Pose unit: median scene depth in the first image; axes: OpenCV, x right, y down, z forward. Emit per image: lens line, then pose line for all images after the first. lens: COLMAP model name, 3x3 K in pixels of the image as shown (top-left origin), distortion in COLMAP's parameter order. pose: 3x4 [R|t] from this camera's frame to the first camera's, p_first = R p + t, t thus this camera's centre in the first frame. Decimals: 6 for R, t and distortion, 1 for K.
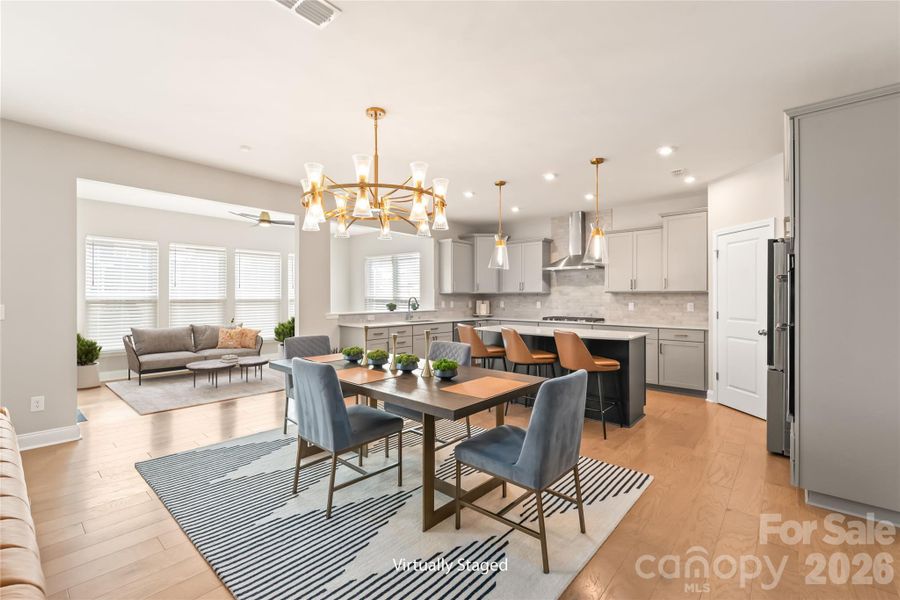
lens RADIAL K [[394.4, 0, 452.1], [0, 394.4, 294.1], [0, 0, 1]] dist [-0.000339, 0.000000]
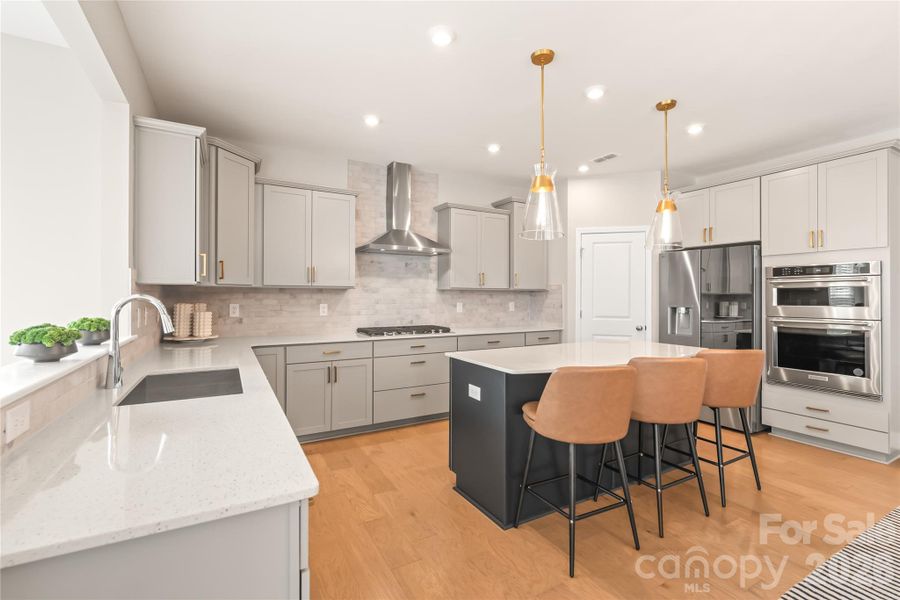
lens RADIAL K [[394.4, 0, 452.1], [0, 394.4, 294.1], [0, 0, 1]] dist [-0.000339, 0.000000]
pose [[0.329153, 0.002020, 0.944274, -0.279908], [-0.010665, 0.999942, 0.001578, 0.003674], [-0.944216, -0.010591, 0.329155, 0.740409]]
